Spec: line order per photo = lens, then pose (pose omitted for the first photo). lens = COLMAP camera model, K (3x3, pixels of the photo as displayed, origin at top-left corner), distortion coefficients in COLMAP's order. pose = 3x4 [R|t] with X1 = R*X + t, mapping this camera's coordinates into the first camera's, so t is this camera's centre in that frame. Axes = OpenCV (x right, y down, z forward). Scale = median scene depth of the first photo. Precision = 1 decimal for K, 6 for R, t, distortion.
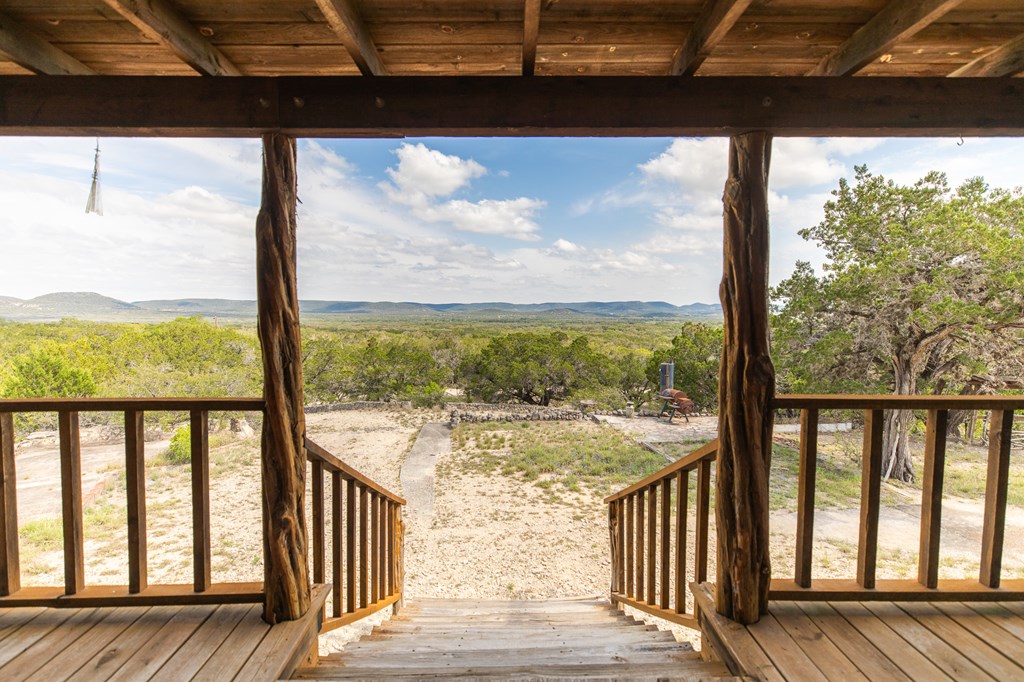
lens RADIAL K [[550.7, 0, 426.4], [0, 550.7, 343.8], [0, 0, 1]] dist [0.012973, -0.000083]
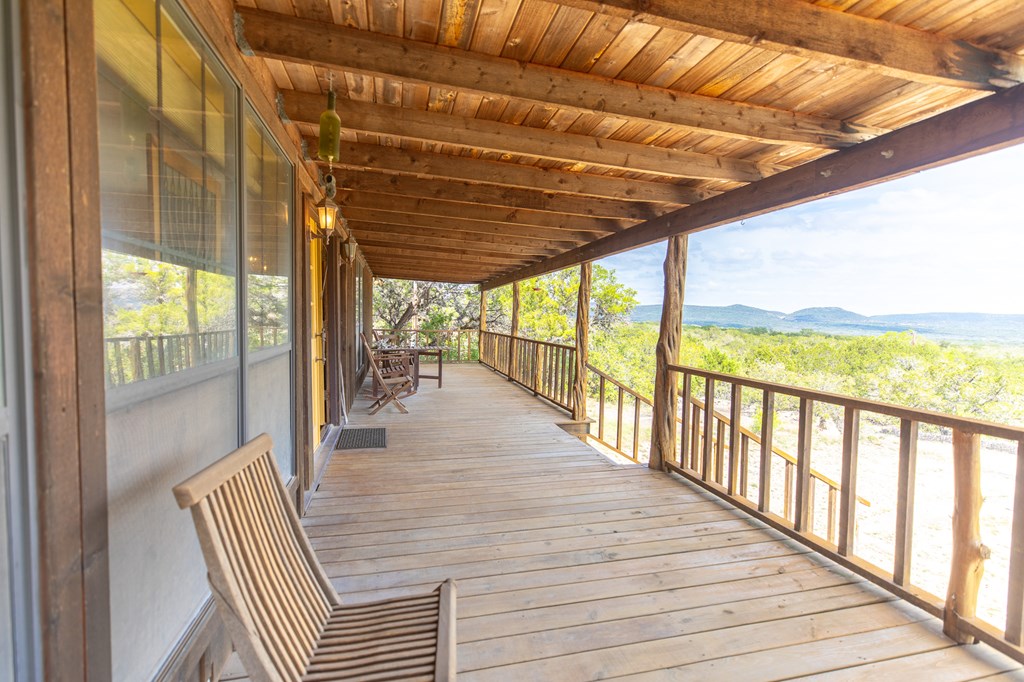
lens RADIAL K [[475.4, 0, 512.0], [0, 475.4, 341.0], [0, 0, 1]] dist [0.001473, -0.000006]
pose [[0.223224, 0.054304, -0.973253, 0.314831], [-0.085903, 0.995658, 0.035852, -0.000345], [0.970975, 0.075603, 0.226919, 0.005448]]
